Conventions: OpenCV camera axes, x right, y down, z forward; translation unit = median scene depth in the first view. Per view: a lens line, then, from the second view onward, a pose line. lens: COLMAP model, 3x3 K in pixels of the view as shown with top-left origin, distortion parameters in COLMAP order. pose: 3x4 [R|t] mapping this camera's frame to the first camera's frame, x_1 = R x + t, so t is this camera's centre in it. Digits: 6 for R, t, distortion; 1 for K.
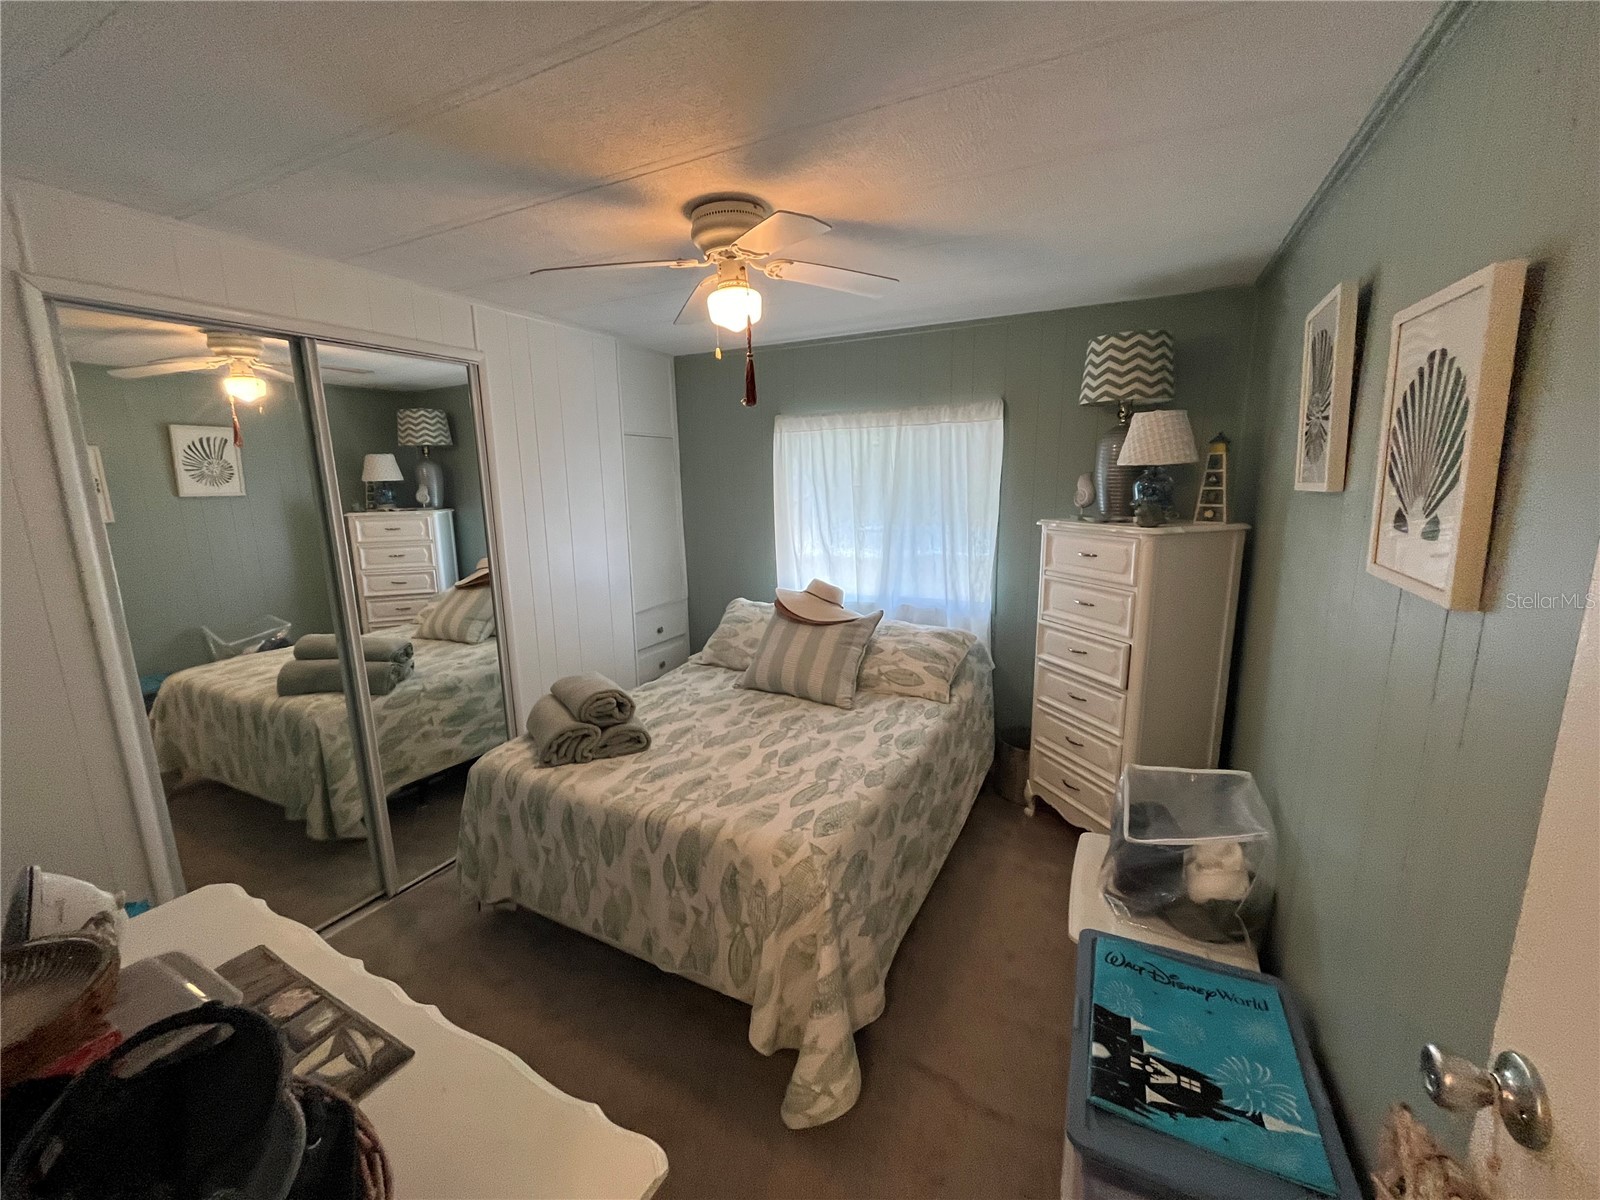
lens RADIAL K [[644.7, 0, 795.6], [0, 644.7, 599.4], [0, 0, 1]] dist [-0.001767, -0.001096]
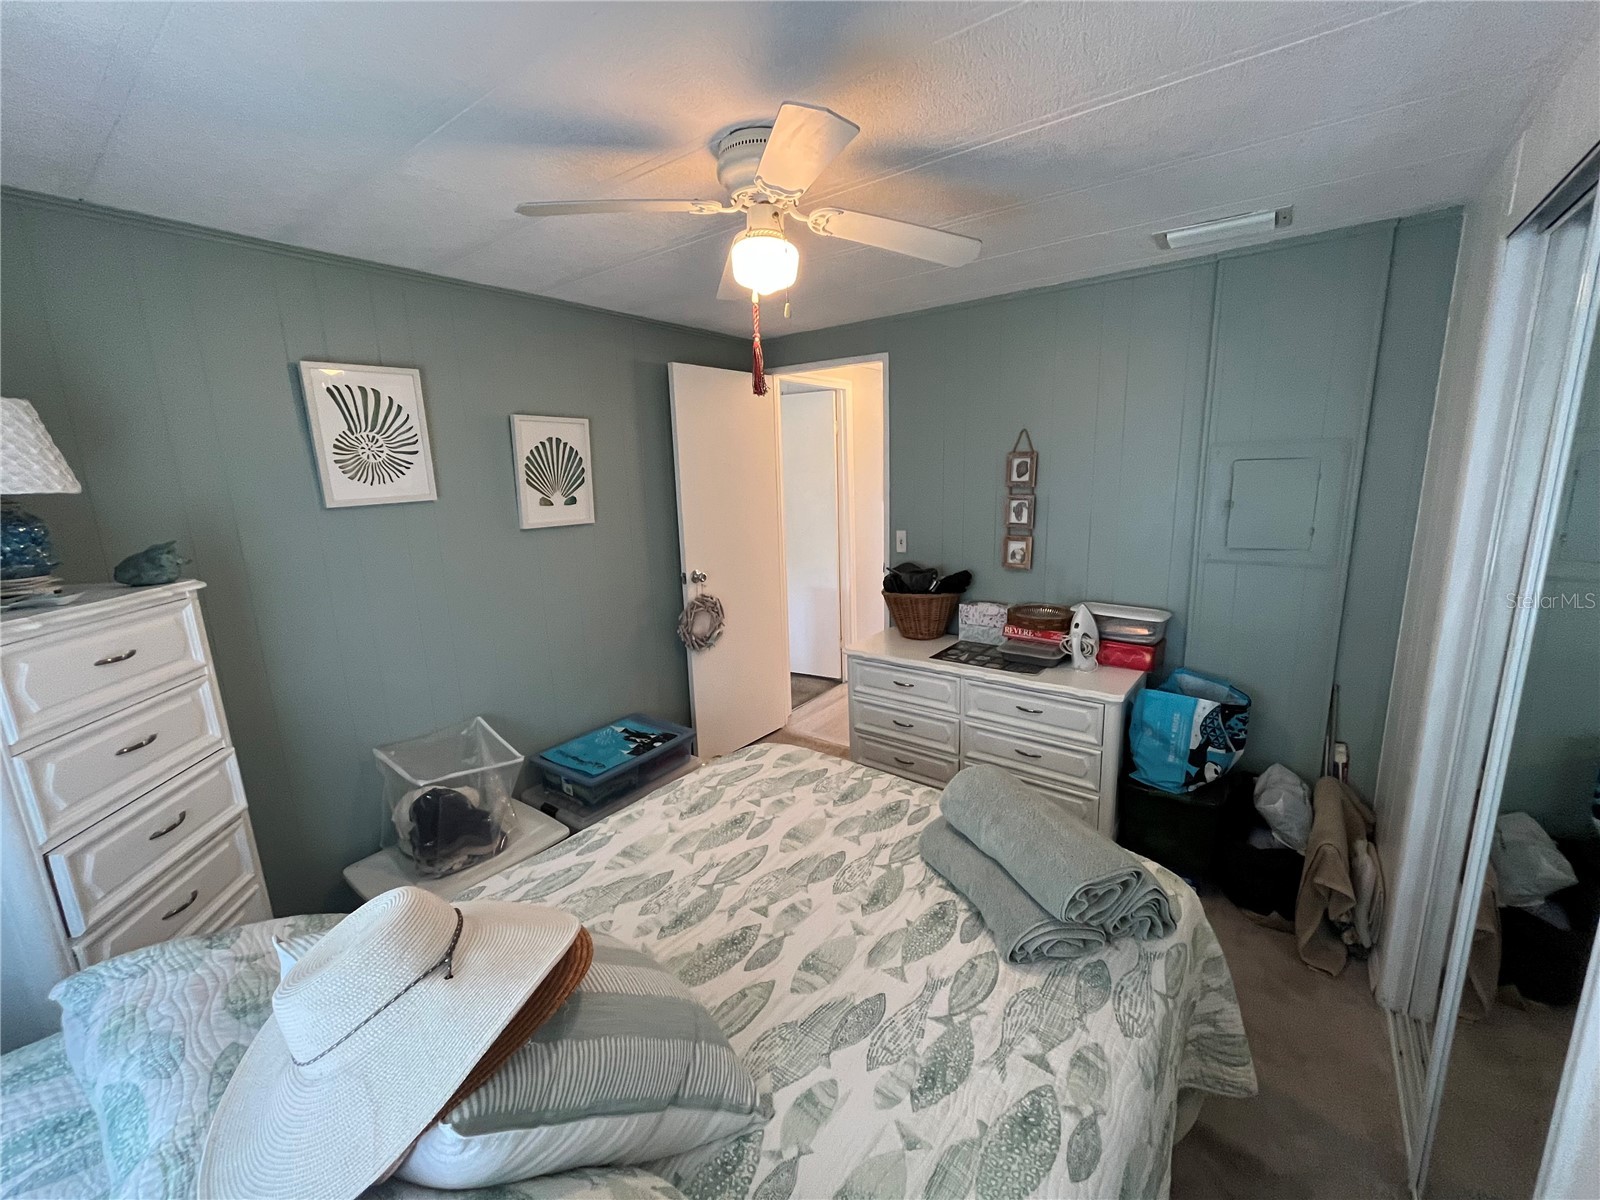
lens RADIAL K [[649.4, 0, 792.8], [0, 649.4, 605.0], [0, 0, 1]] dist [-0.001045, -0.000268]
pose [[-0.981928, 0.010746, 0.188951, -0.198565], [0.084319, 0.918663, 0.385939, -0.268772], [-0.169435, 0.394896, -0.902967, 1.364876]]
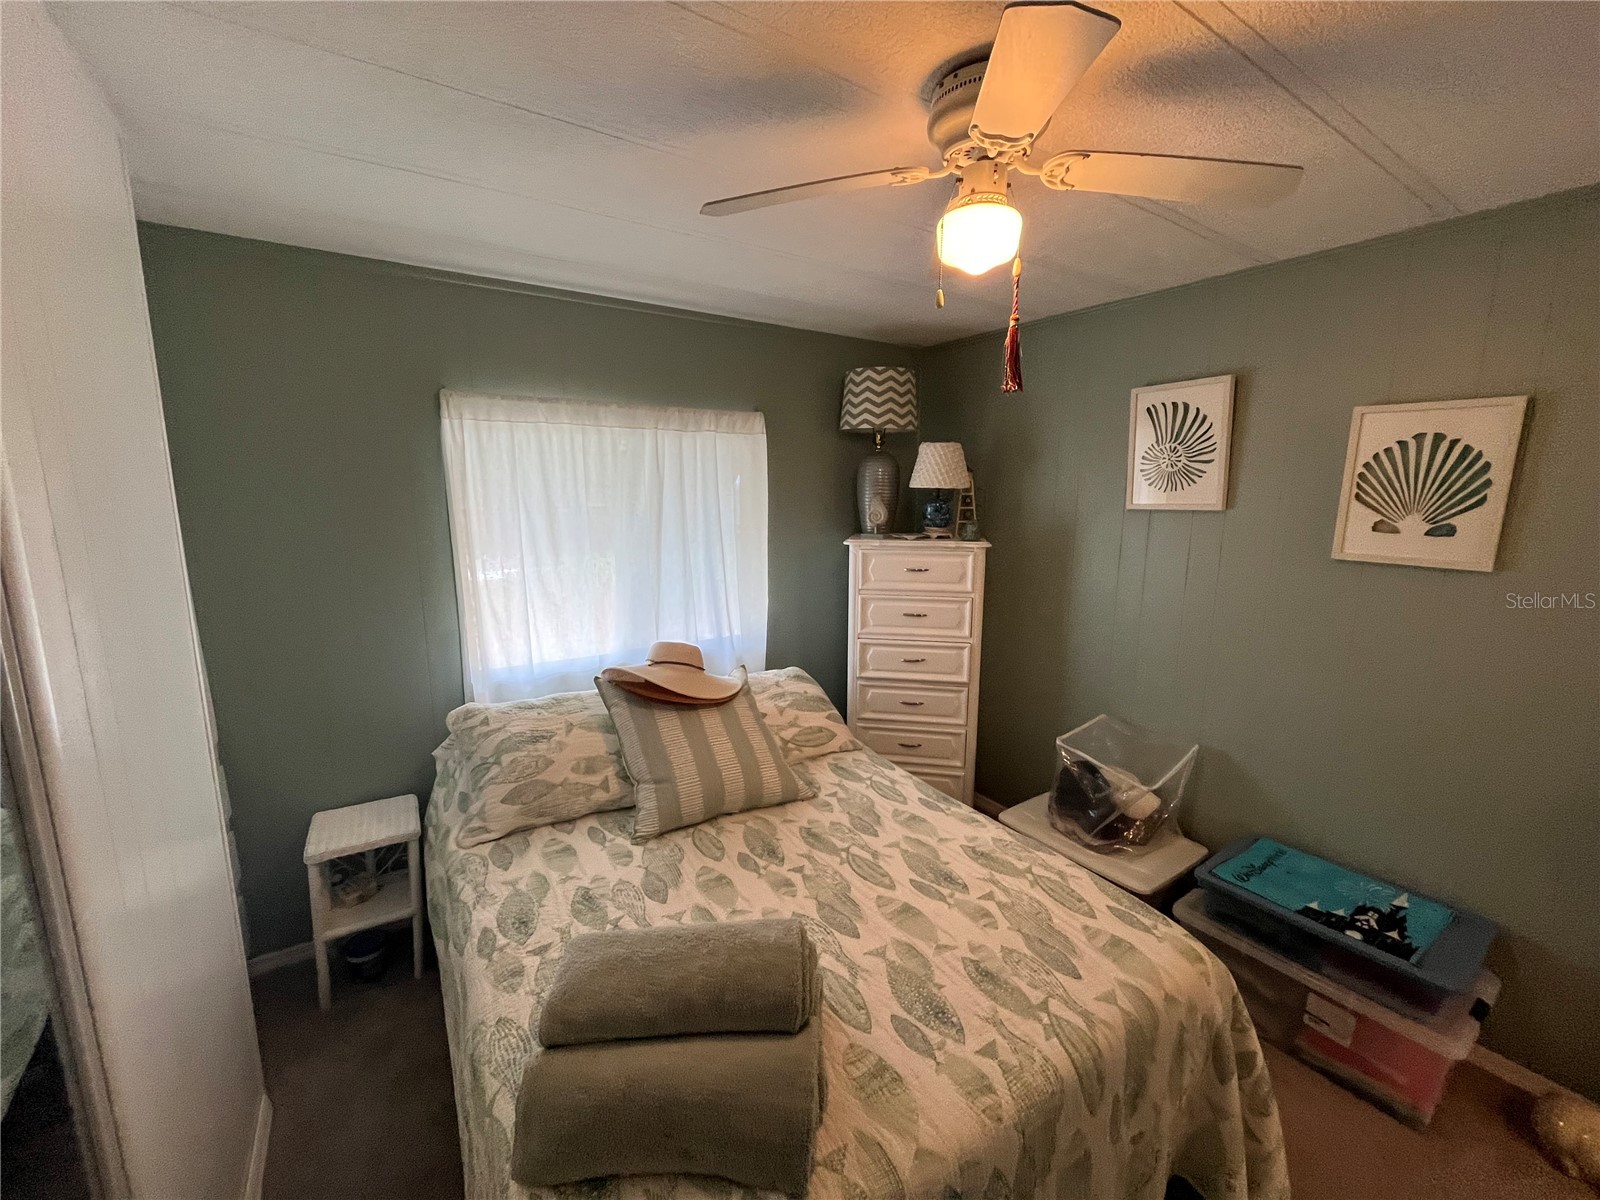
lens RADIAL K [[644.7, 0, 795.6], [0, 644.7, 599.4], [0, 0, 1]] dist [-0.001767, -0.001096]
pose [[0.501139, -0.128049, 0.855841, -0.573432], [0.153194, 0.986499, 0.057895, -0.113403], [-0.851699, 0.102097, 0.513989, 0.618331]]
